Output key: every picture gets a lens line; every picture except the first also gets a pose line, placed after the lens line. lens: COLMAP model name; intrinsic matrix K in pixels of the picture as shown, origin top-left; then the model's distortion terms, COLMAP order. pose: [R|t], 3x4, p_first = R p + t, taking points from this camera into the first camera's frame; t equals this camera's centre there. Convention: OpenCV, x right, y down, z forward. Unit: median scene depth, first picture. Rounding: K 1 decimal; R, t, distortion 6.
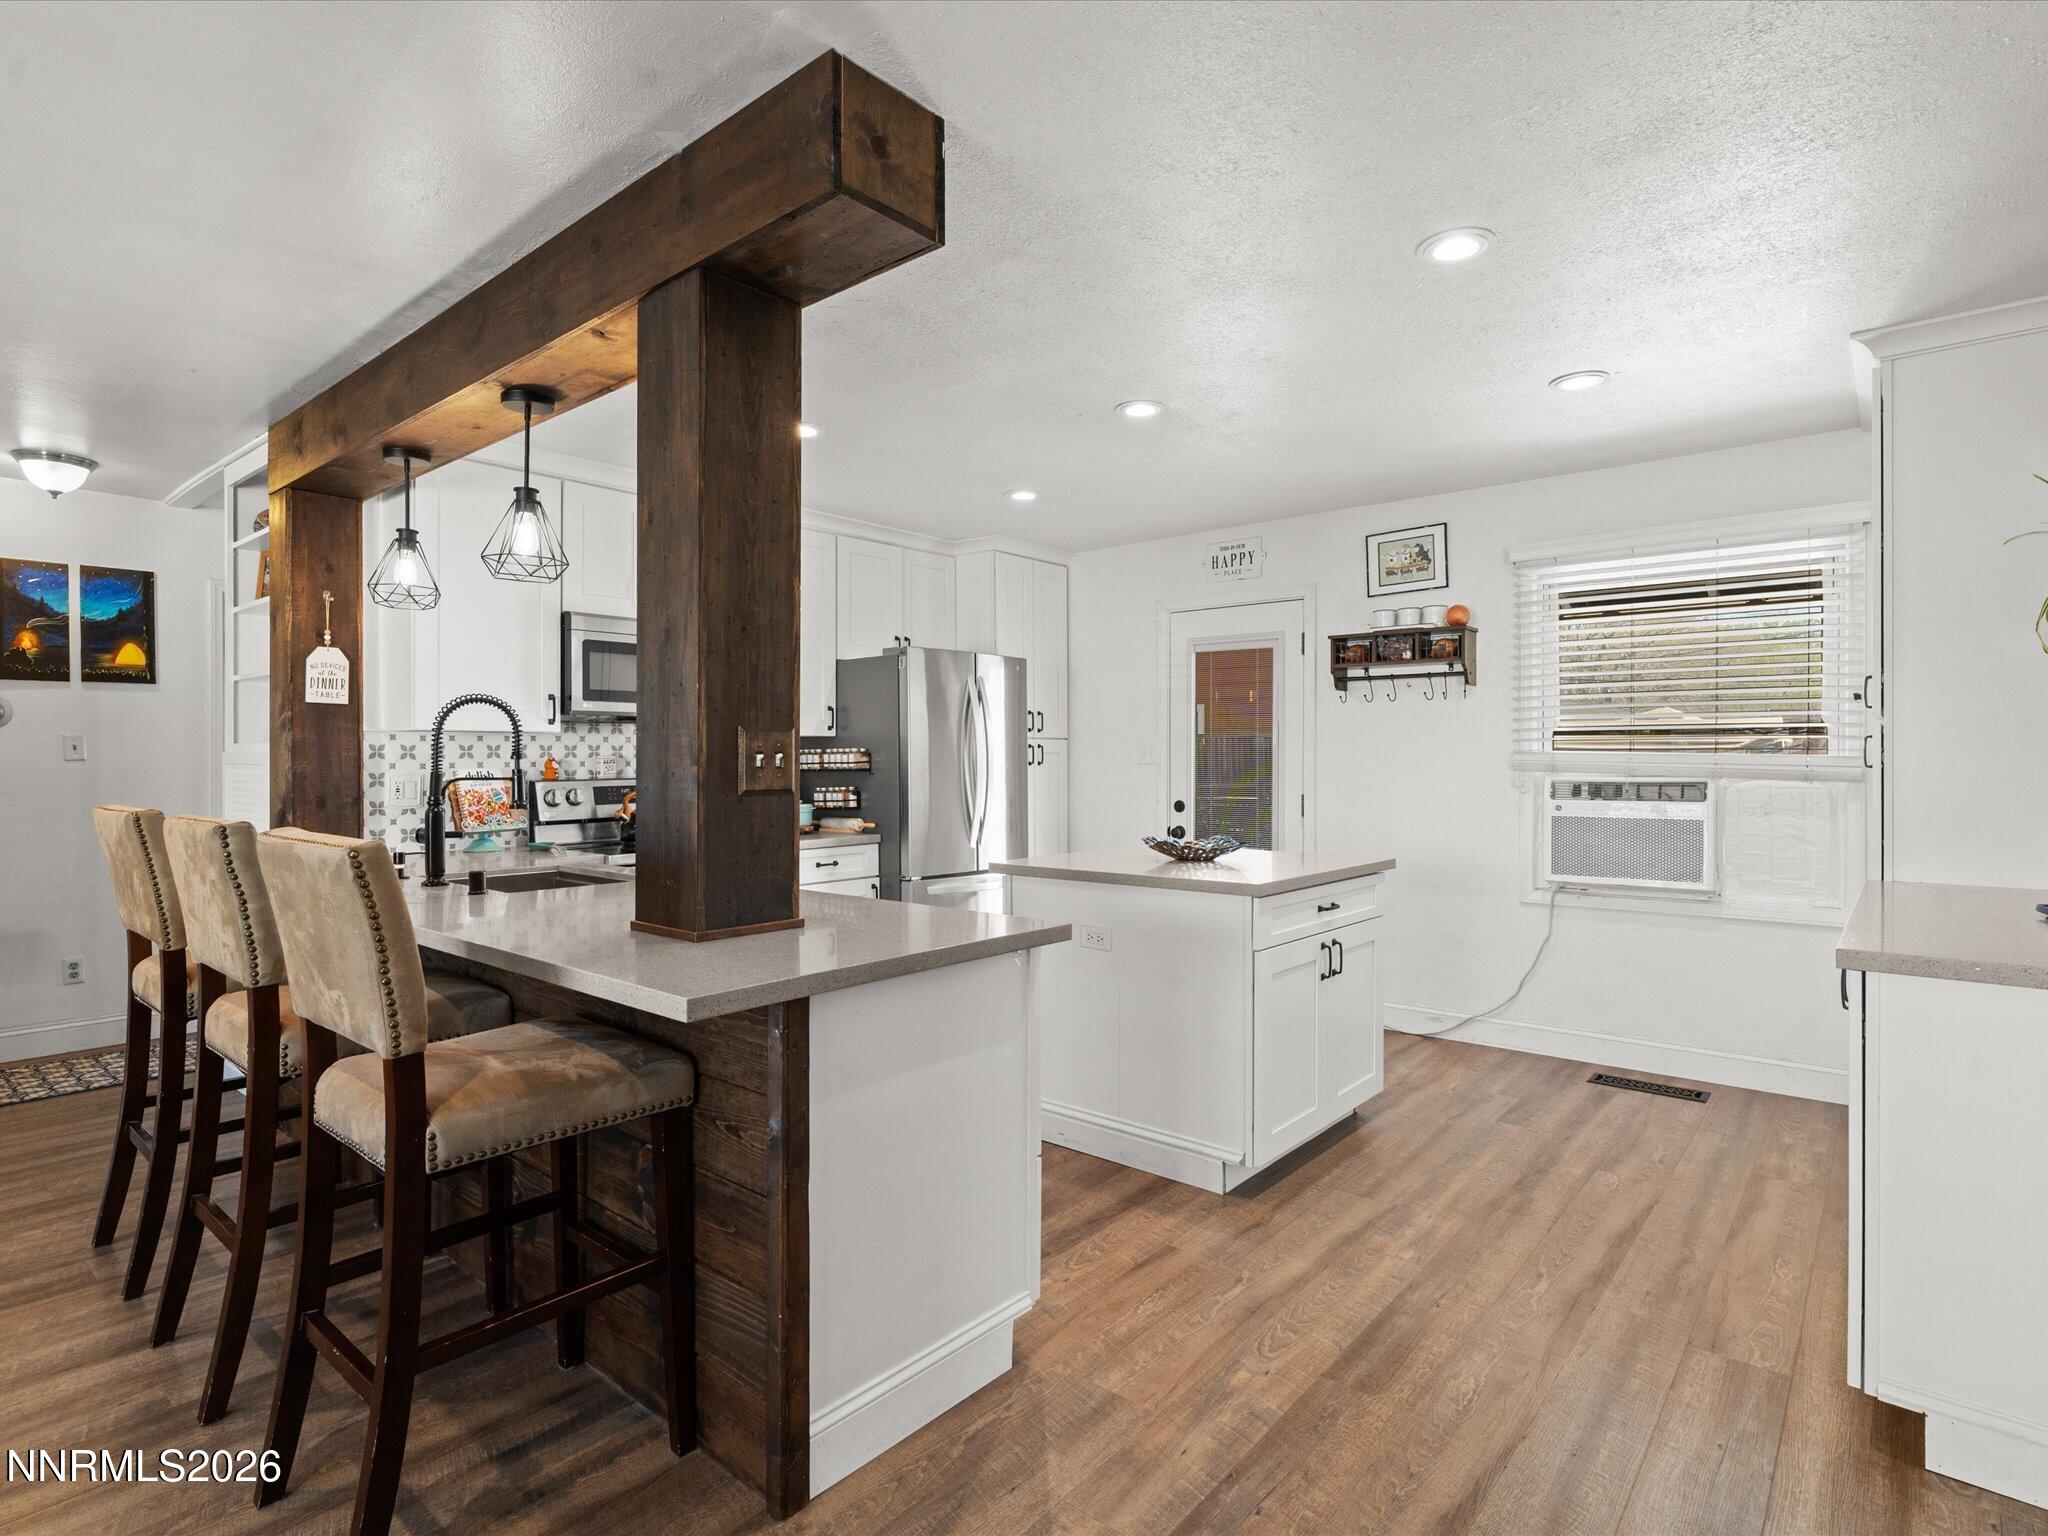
lens RADIAL K [[1059.6, 0, 1031.9], [0, 1059.6, 761.3], [0, 0, 1]] dist [-0.011307, -0.000614]
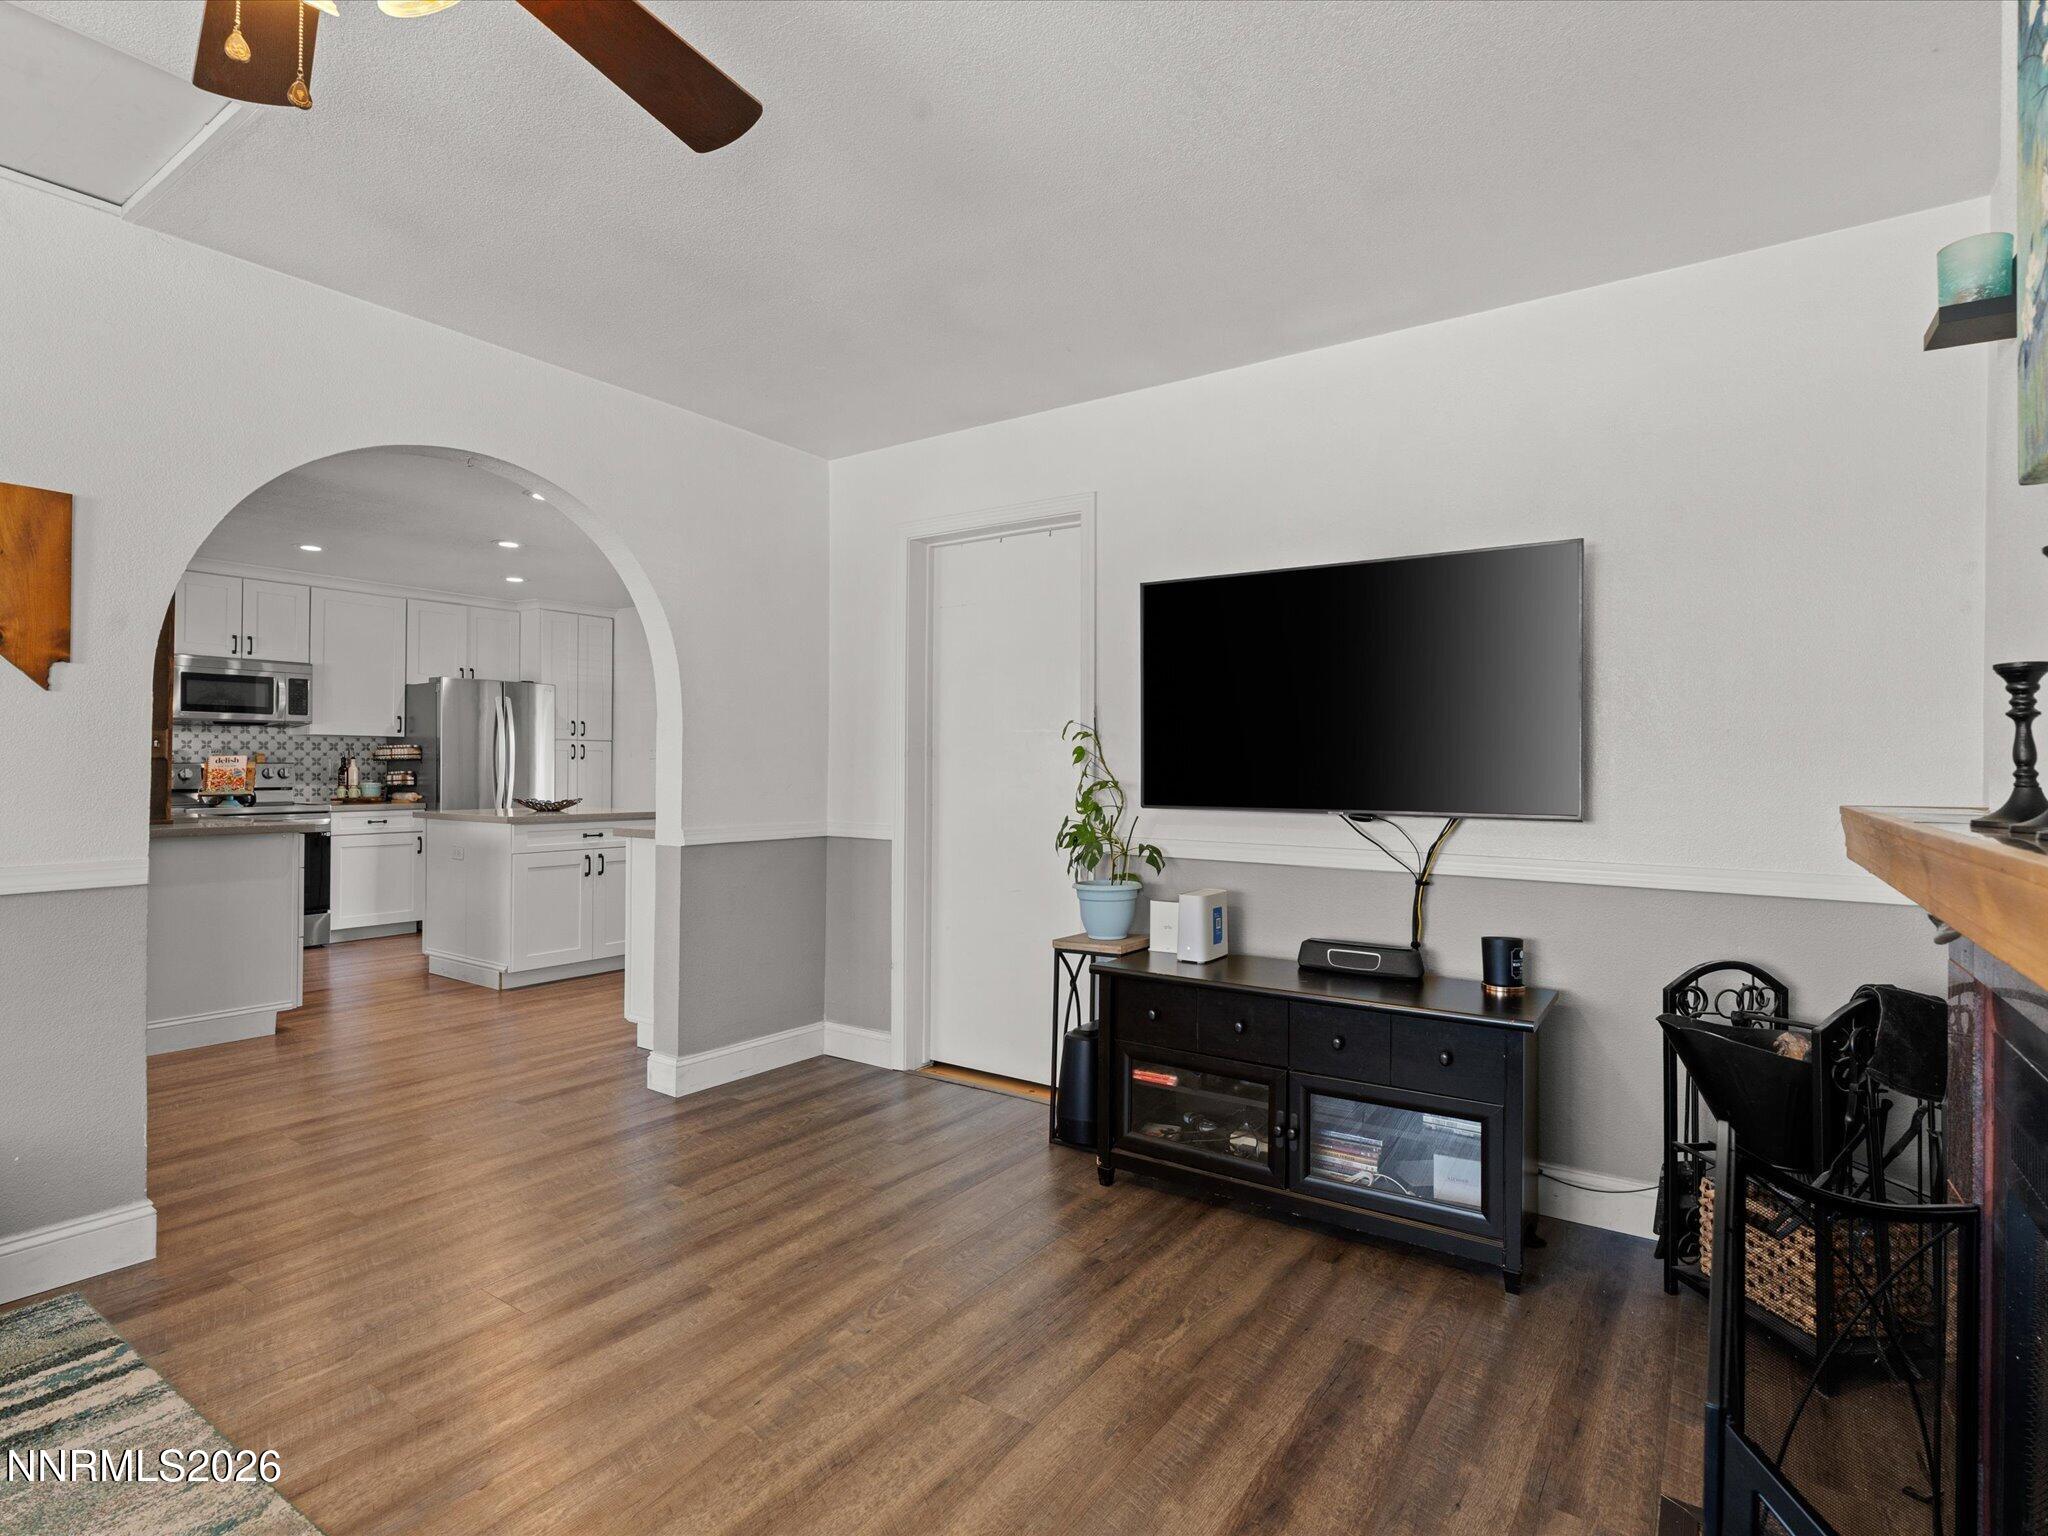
lens RADIAL K [[1039.3, 0, 1018.9], [0, 1039.3, 766.5], [0, 0, 1]] dist [-0.004103, 0.001169]
pose [[0.996553, 0.007270, 0.082637, 0.627096], [-0.006875, 0.999964, -0.005065, 0.021685], [-0.082671, 0.004479, 0.996567, -0.574454]]
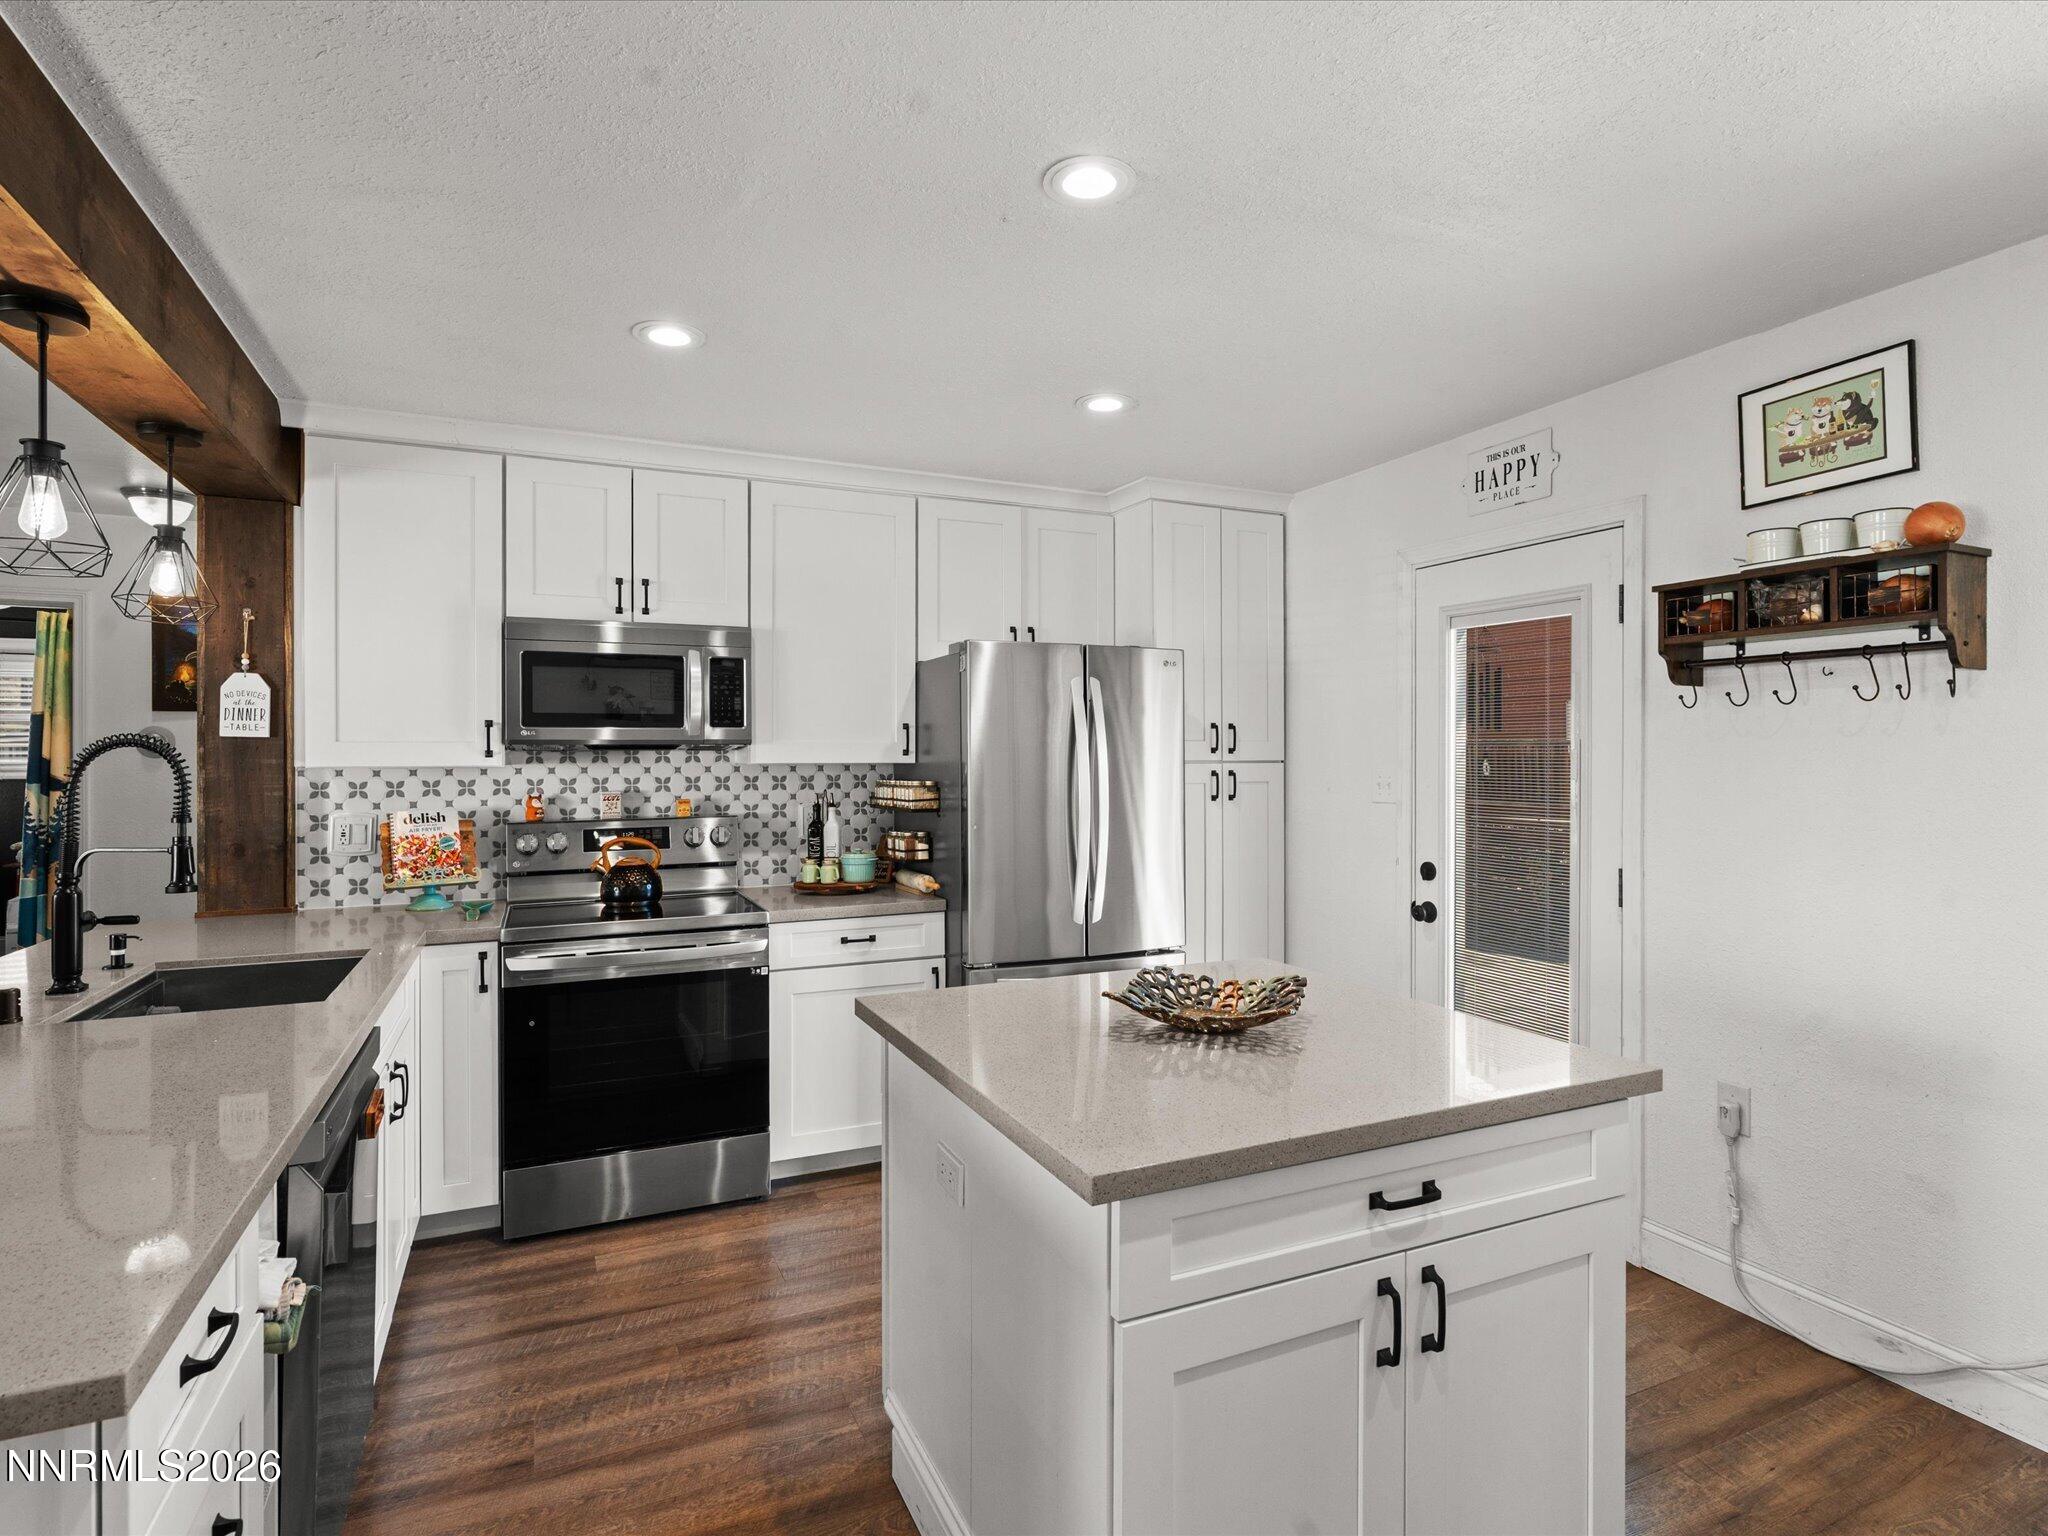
lens RADIAL K [[1064.3, 0, 1022.2], [0, 1064.3, 753.3], [0, 0, 1]] dist [-0.003624, -0.000223]
pose [[0.903315, 0.000227, -0.428977, 0.243753], [-0.001370, 0.999996, -0.002354, -0.033440], [0.428975, 0.002714, 0.903312, 0.400032]]
